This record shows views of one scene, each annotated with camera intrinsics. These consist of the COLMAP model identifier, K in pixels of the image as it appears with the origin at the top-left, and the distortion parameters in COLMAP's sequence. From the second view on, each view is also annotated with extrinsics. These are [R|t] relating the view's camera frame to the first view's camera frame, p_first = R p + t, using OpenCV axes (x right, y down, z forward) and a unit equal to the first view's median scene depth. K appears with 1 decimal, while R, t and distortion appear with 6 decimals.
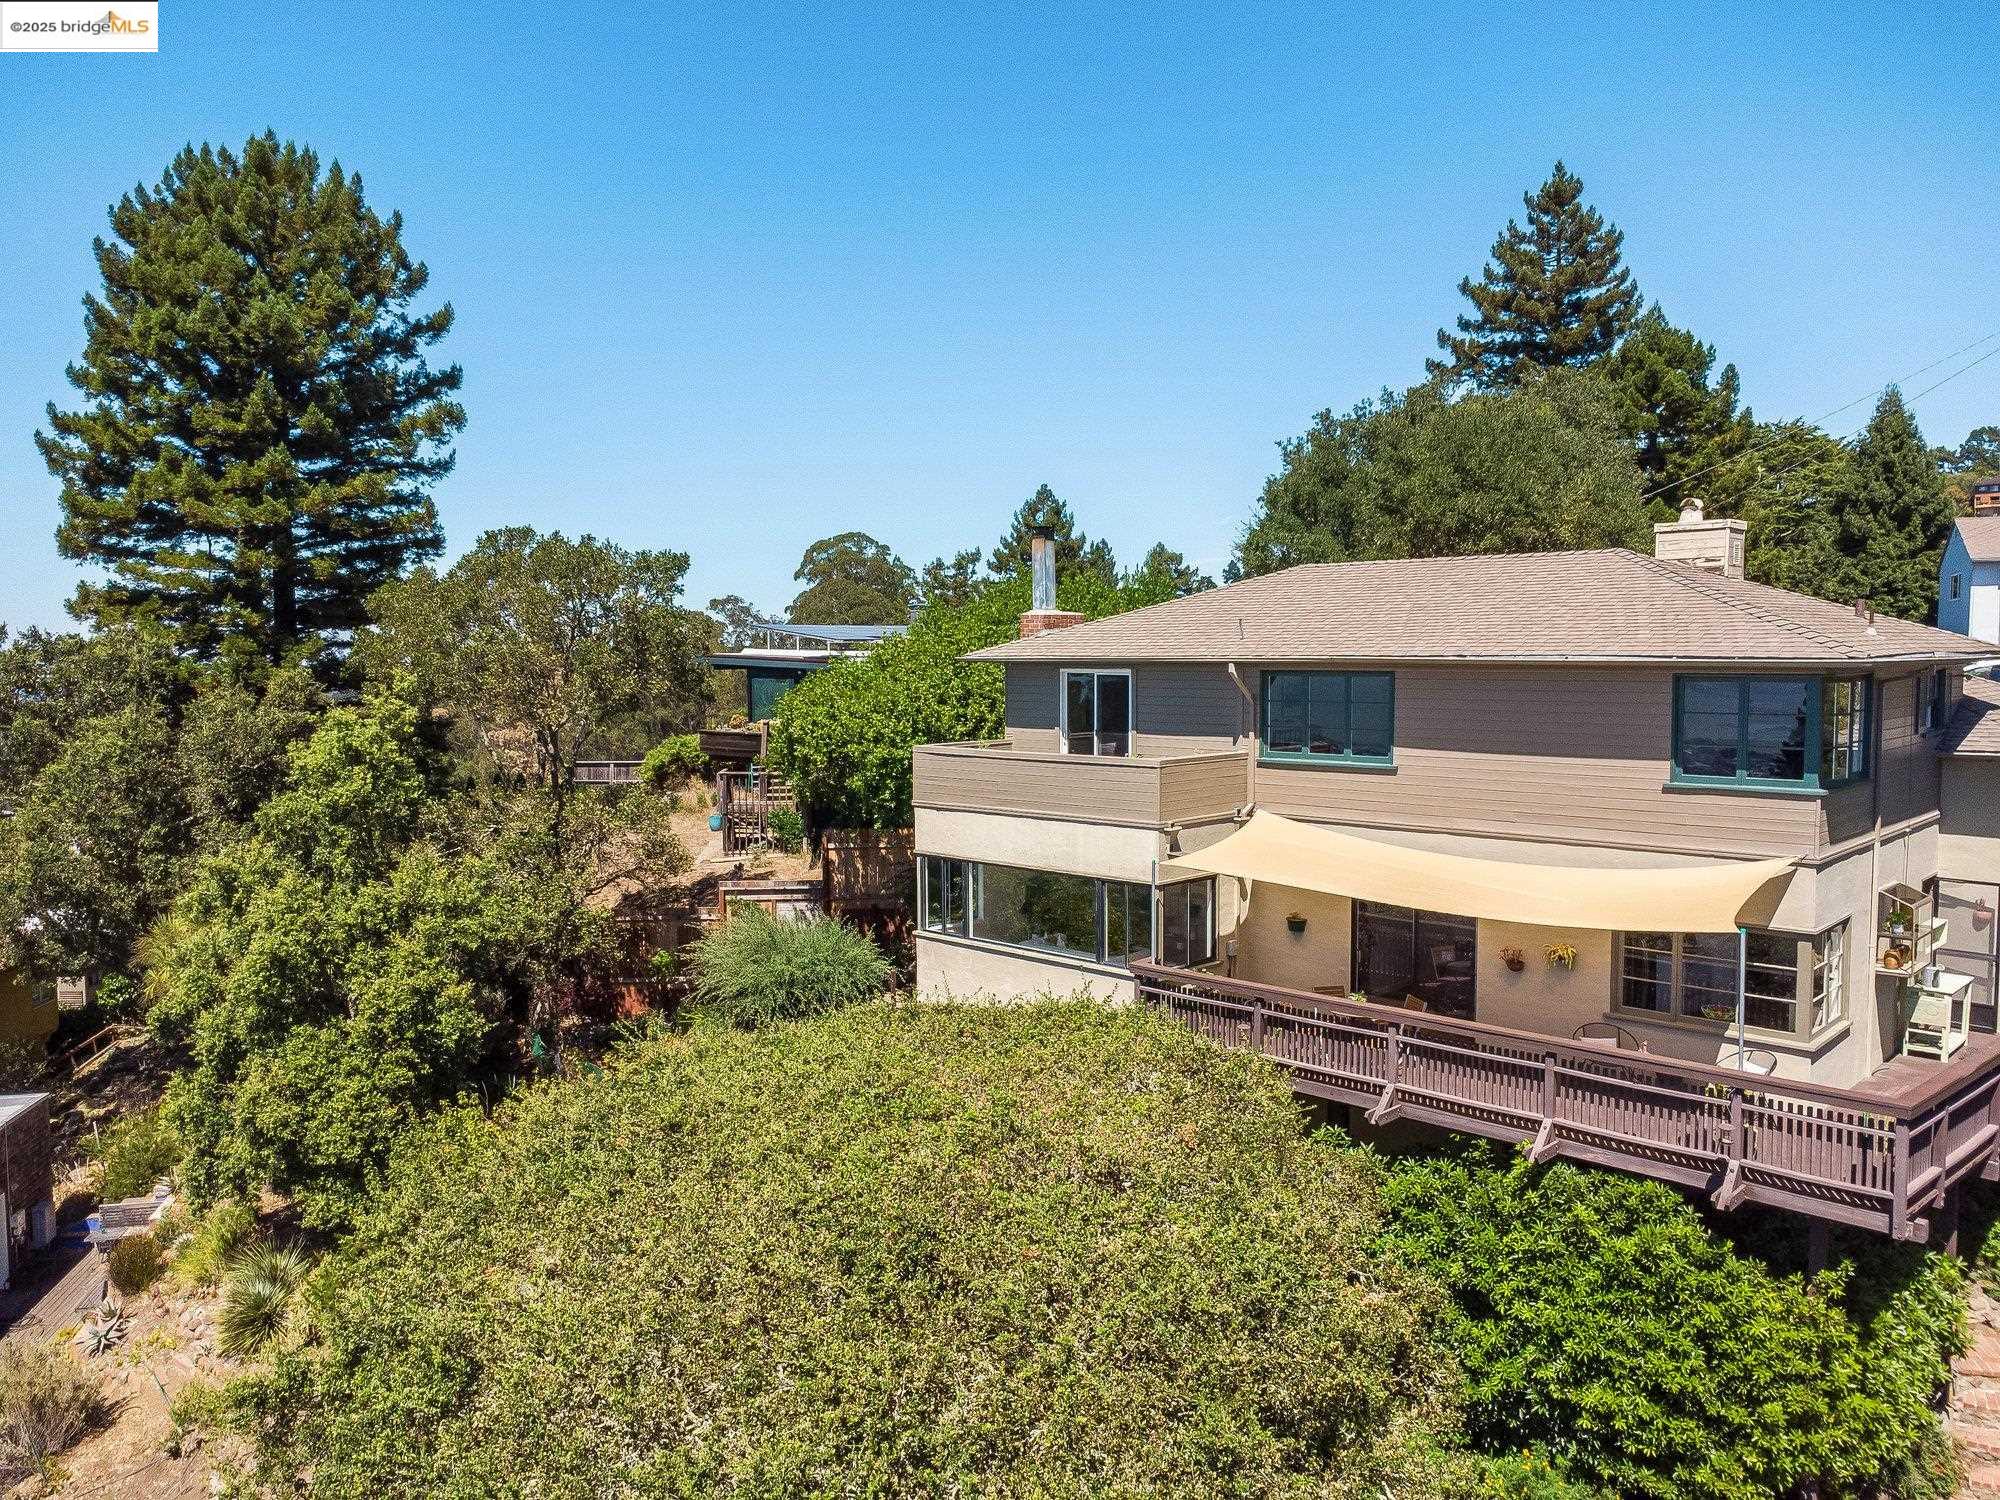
lens RADIAL K [[1444.7, 0, 997.2], [0, 1444.7, 763.3], [0, 0, 1]] dist [-0.005424, 0.008436]
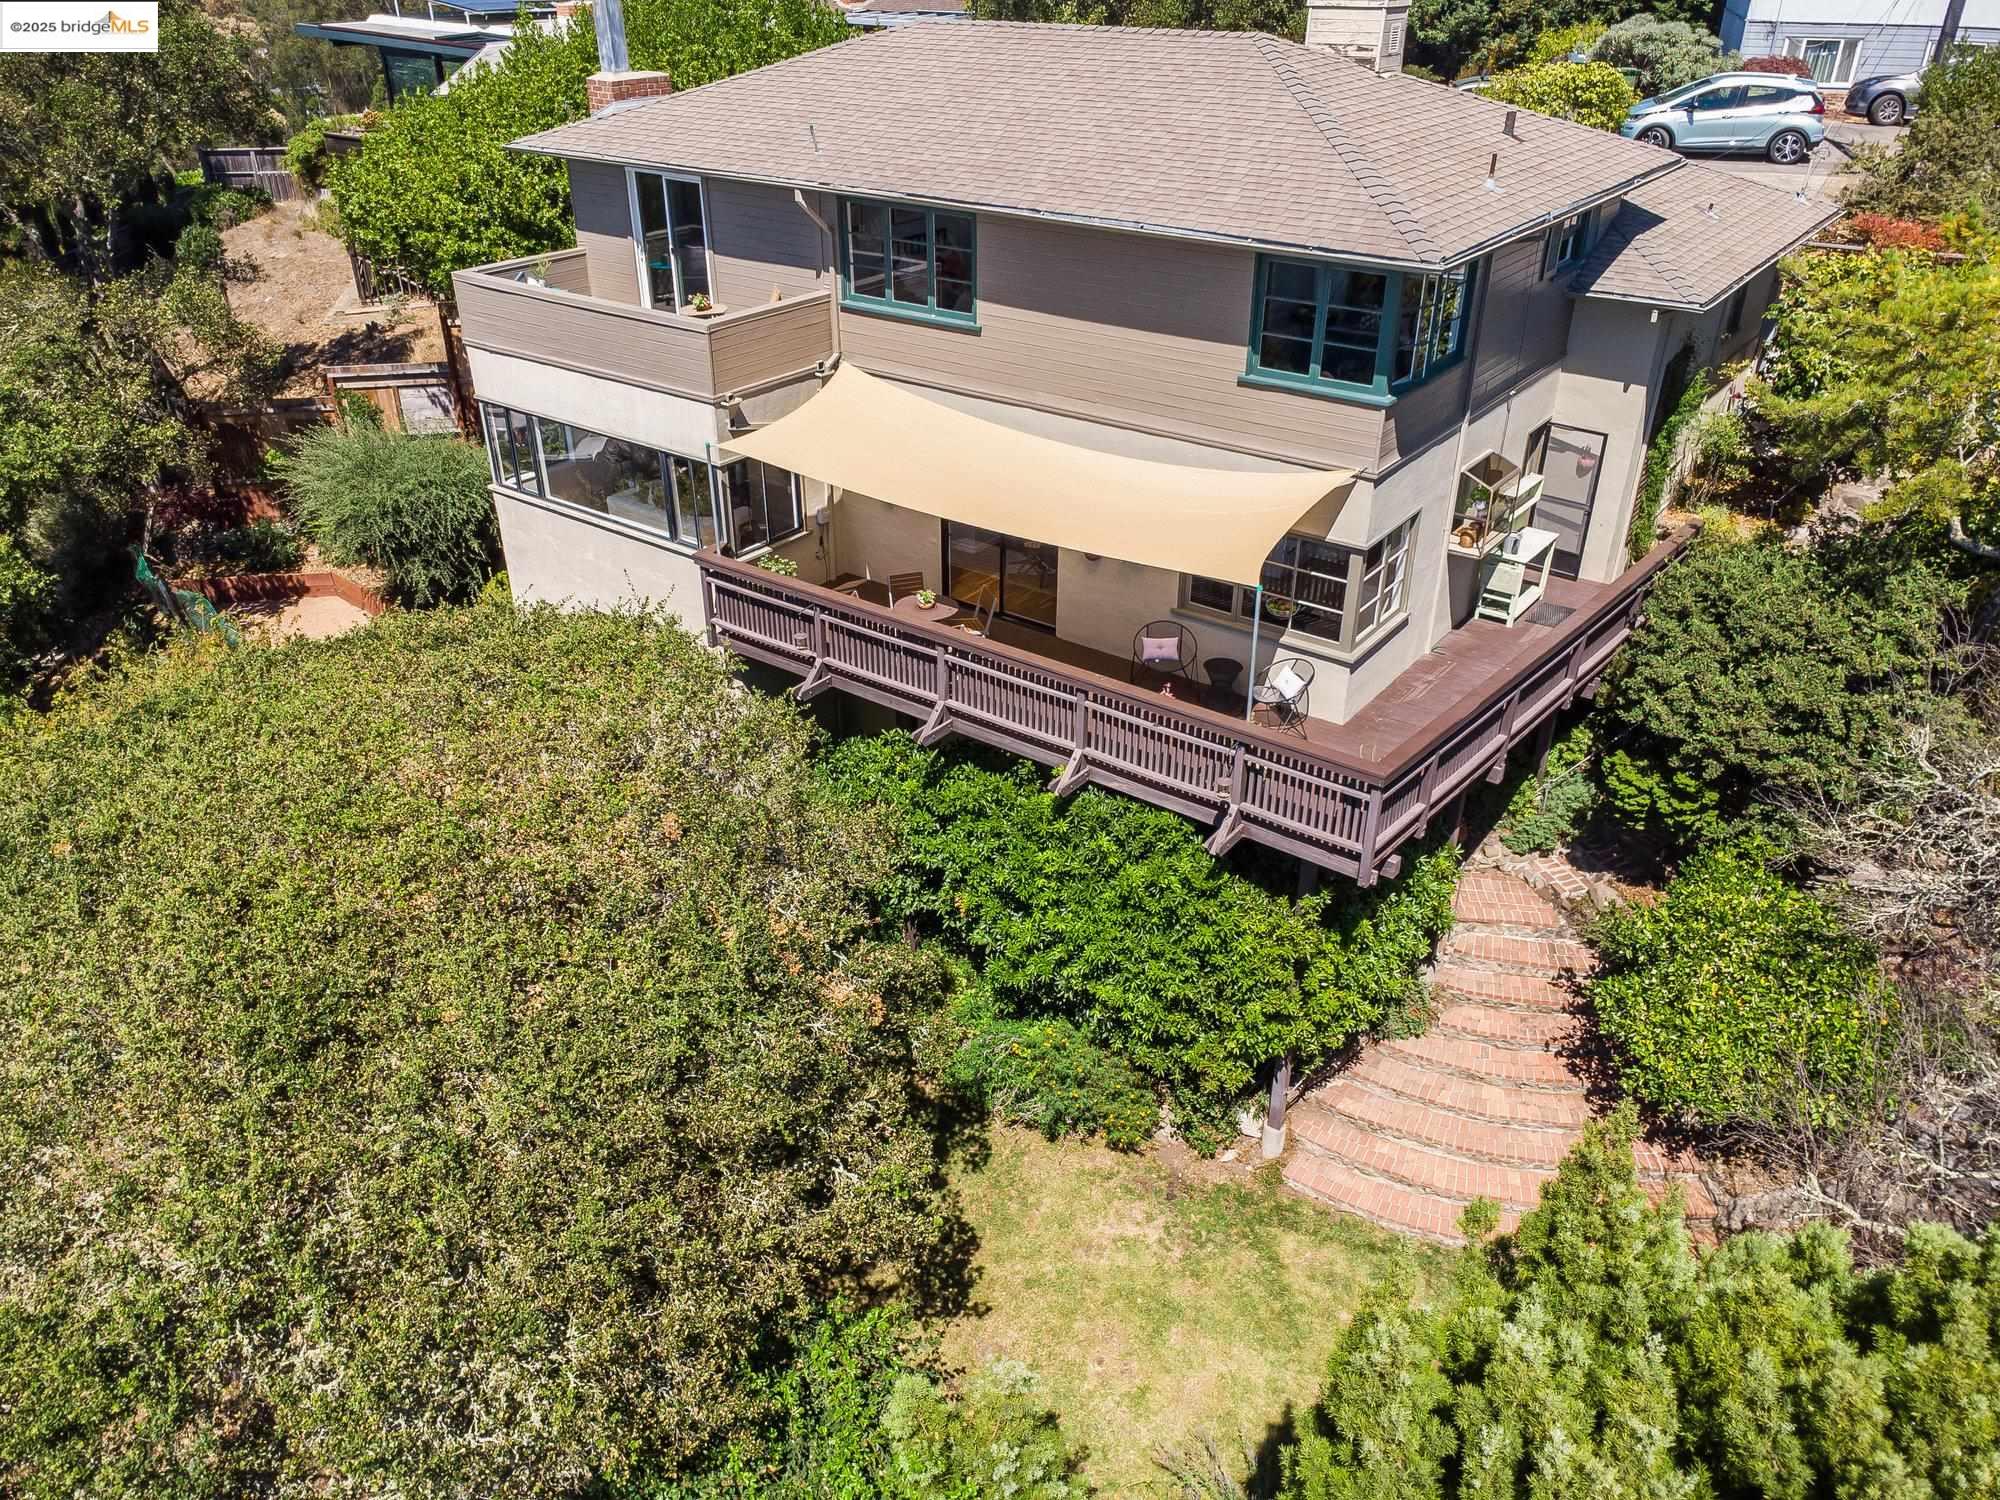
lens RADIAL K [[1444.7, 0, 1013.4], [0, 1444.7, 756.4], [0, 0, 1]] dist [-0.005424, 0.008436]
pose [[0.991152, -0.059226, 0.118788, 0.210258], [0.002155, 0.901997, 0.431736, -0.168540], [-0.132716, -0.427660, 0.894144, 0.115995]]
